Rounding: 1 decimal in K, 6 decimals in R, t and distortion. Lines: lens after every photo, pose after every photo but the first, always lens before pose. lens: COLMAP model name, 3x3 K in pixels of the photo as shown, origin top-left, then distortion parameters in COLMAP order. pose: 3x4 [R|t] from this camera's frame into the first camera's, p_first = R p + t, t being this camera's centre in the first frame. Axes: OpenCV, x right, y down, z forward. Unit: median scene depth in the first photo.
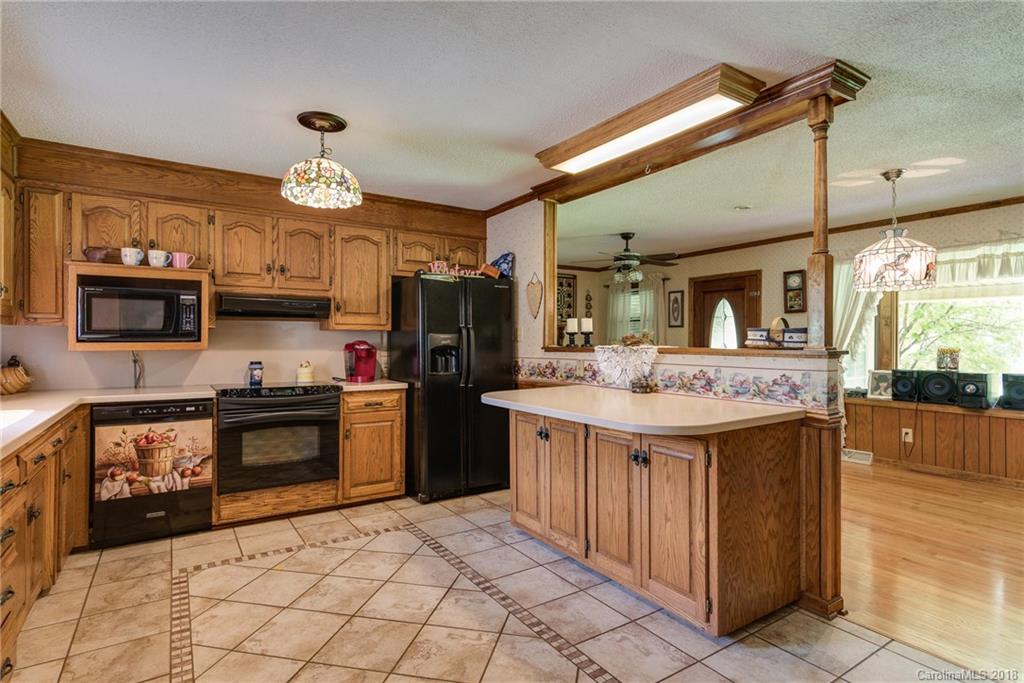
lens RADIAL K [[514.0, 0, 509.2], [0, 514.0, 342.4], [0, 0, 1]] dist [0.003493, -0.000096]
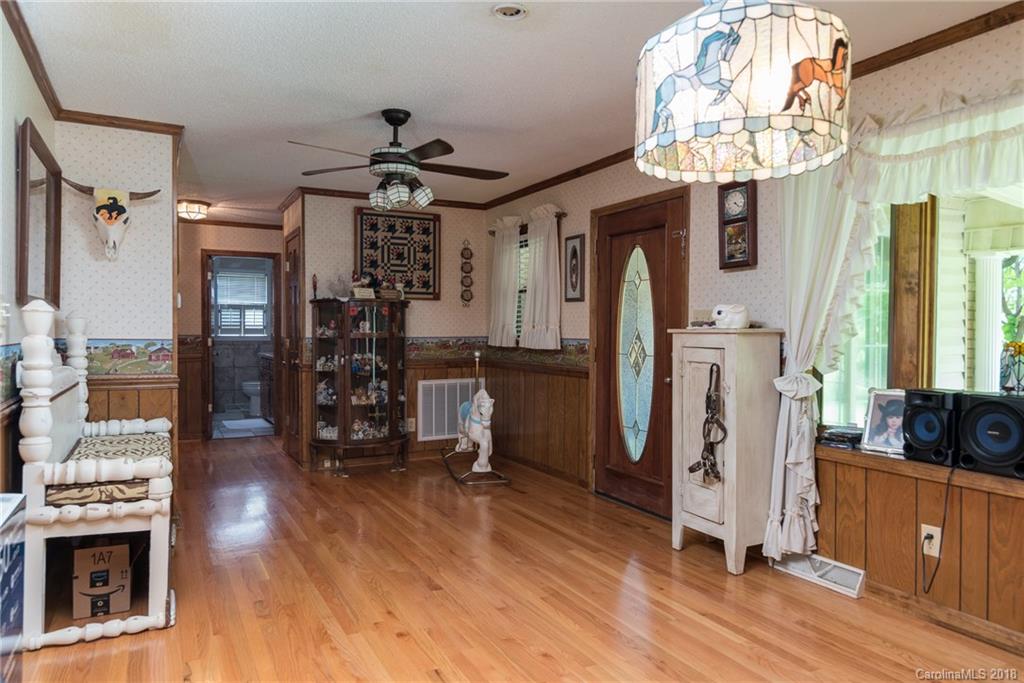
lens RADIAL K [[666.6, 0, 510.6], [0, 666.6, 342.7], [0, 0, 1]] dist [0.000314, 0.000276]
pose [[0.995810, 0.005973, -0.091251, 0.685241], [-0.004449, 0.999847, 0.016899, 0.006389], [0.091338, -0.016422, 0.995685, 0.595787]]
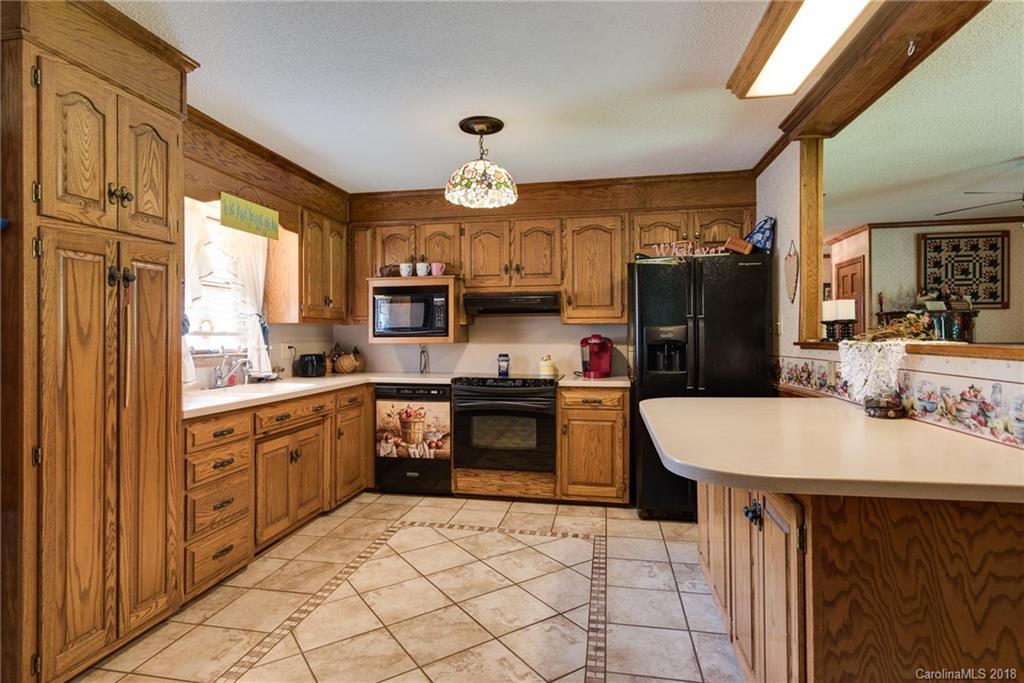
lens RADIAL K [[531.2, 0, 509.6], [0, 531.2, 337.1], [0, 0, 1]] dist [0.005782, 0.000303]
pose [[0.722762, -0.002048, -0.691094, 0.341689], [0.003246, 0.999995, 0.000431, 0.000248], [0.691089, -0.002555, 0.722765, 0.208863]]
